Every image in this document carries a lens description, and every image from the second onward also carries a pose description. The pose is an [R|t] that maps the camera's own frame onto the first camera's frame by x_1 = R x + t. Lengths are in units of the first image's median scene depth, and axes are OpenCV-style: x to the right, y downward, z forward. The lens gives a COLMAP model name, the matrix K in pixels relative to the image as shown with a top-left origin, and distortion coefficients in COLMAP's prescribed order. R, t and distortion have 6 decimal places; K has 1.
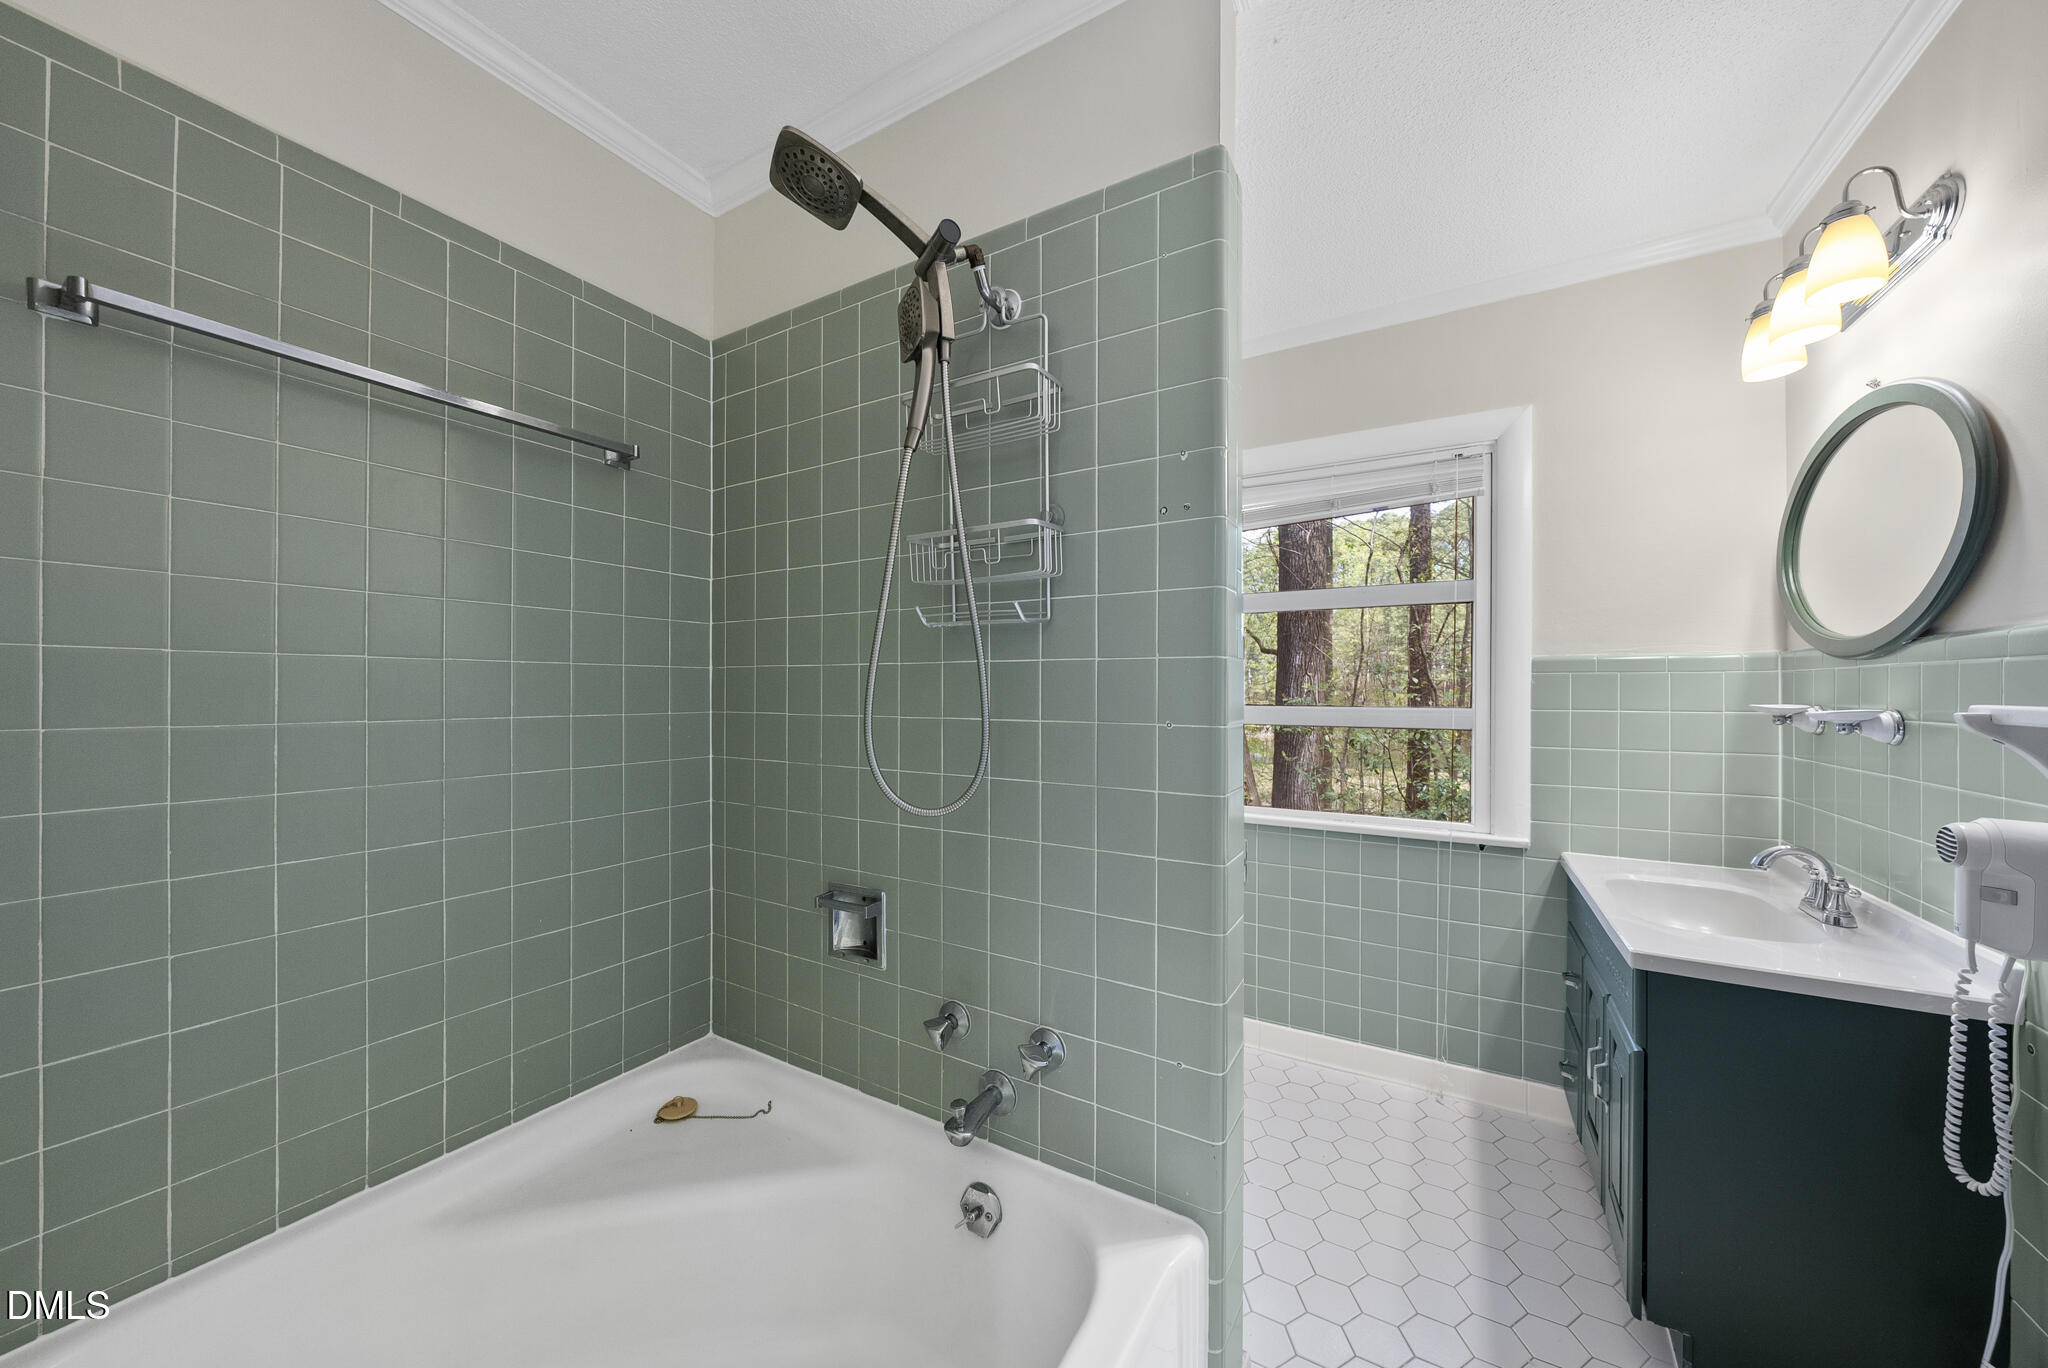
lens RADIAL K [[702.8, 0, 1022.4], [0, 702.8, 685.8], [0, 0, 1]] dist [-0.004876, -0.000380]
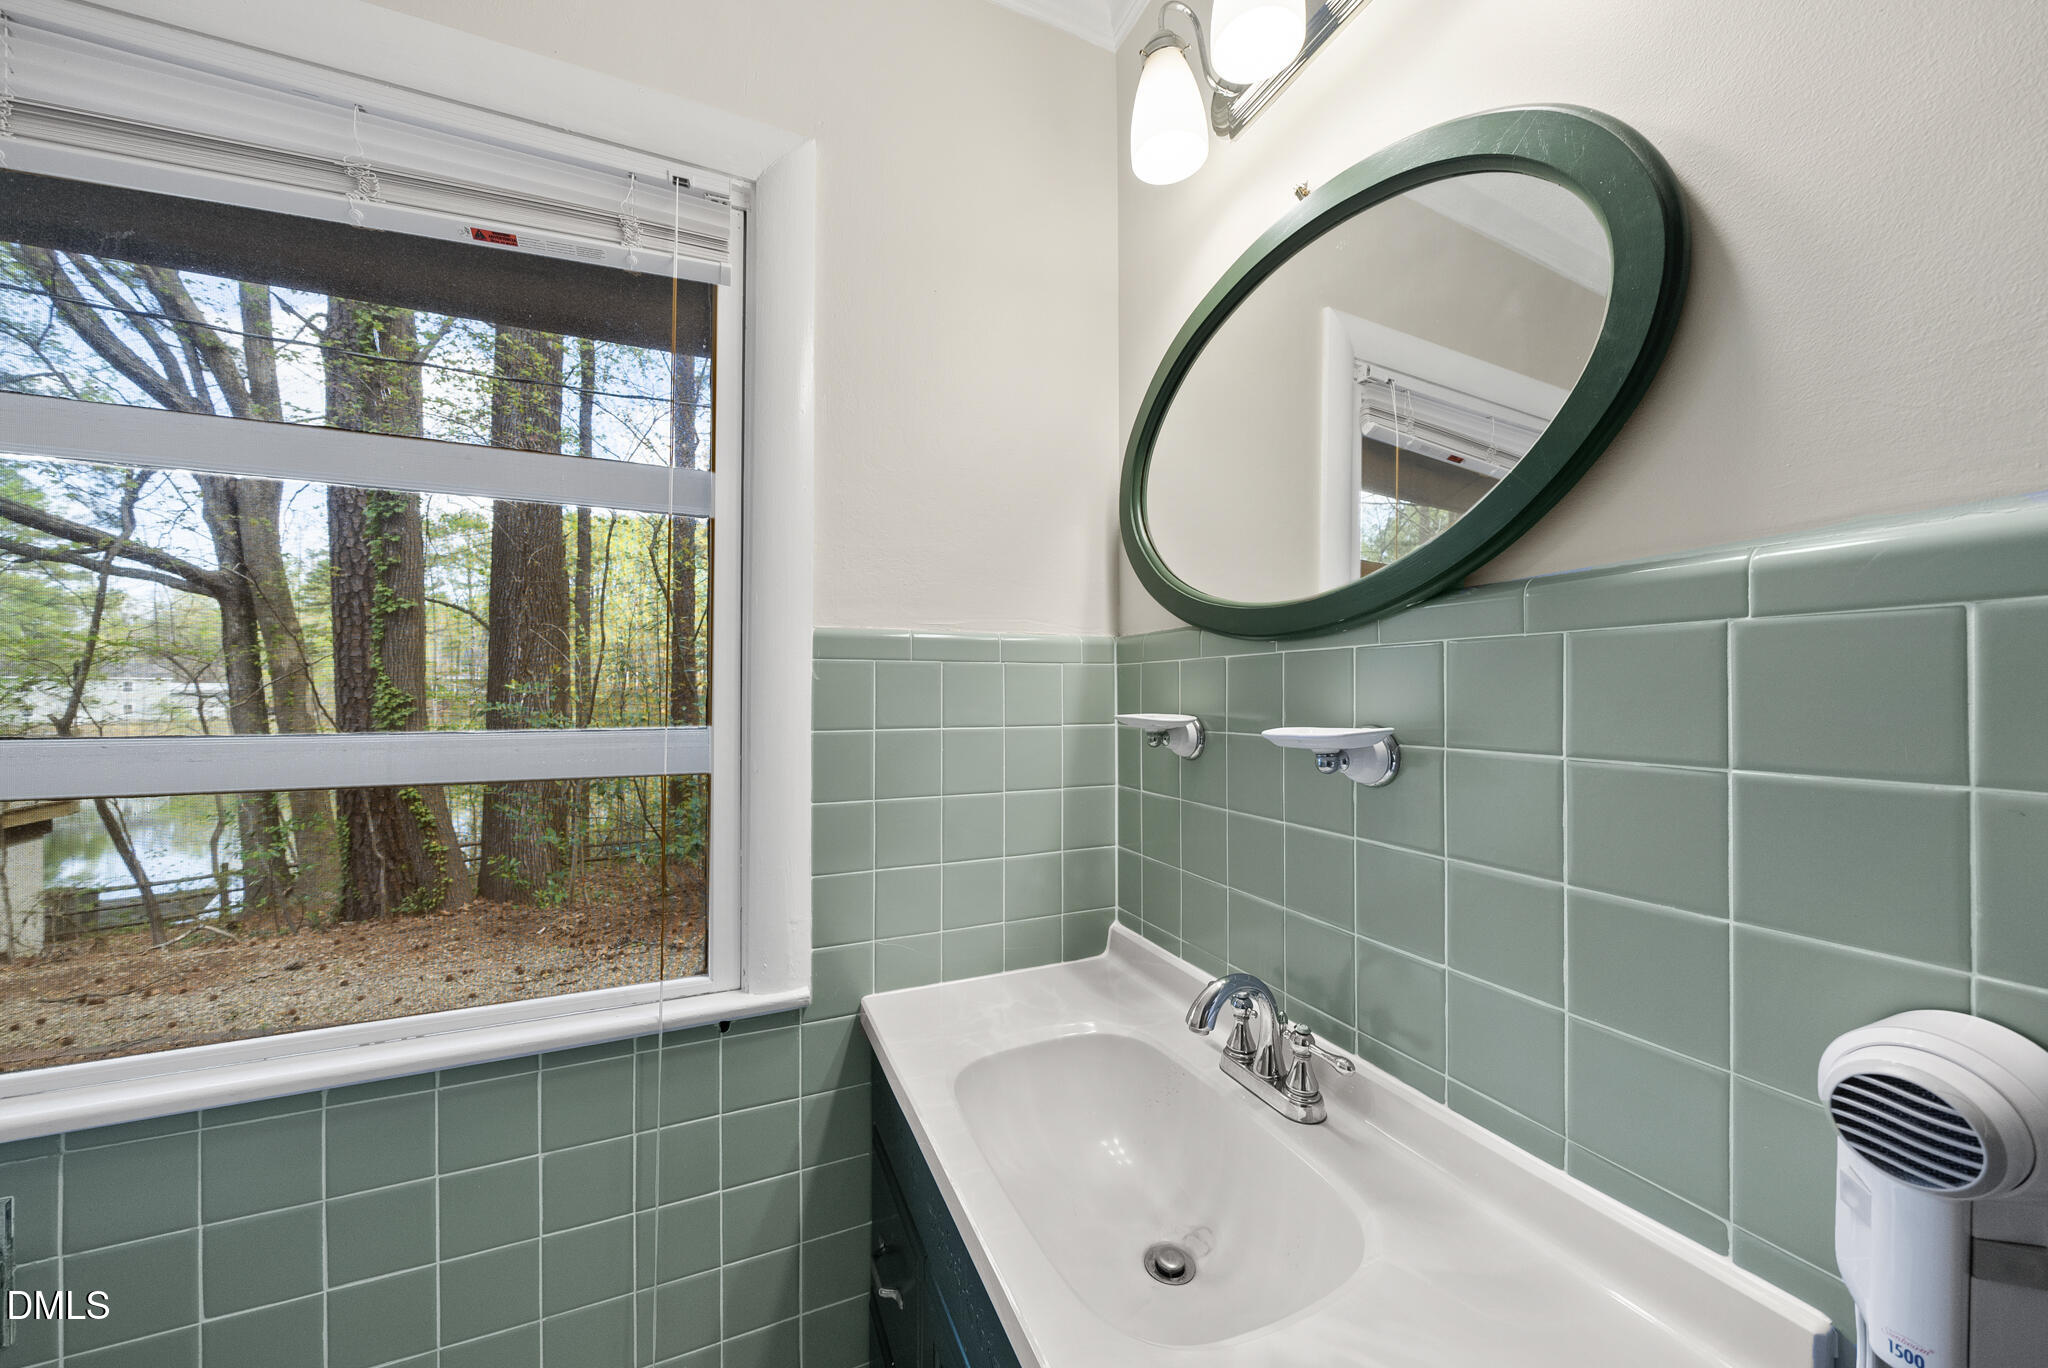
lens RADIAL K [[702.8, 0, 1019.2], [0, 702.8, 688.7], [0, 0, 1]] dist [-0.004876, -0.000380]
pose [[0.584198, 0.001707, 0.811610, 0.407571], [-0.000927, 0.999999, -0.001437, 0.003605], [-0.811611, 0.000087, 0.584198, 0.592135]]
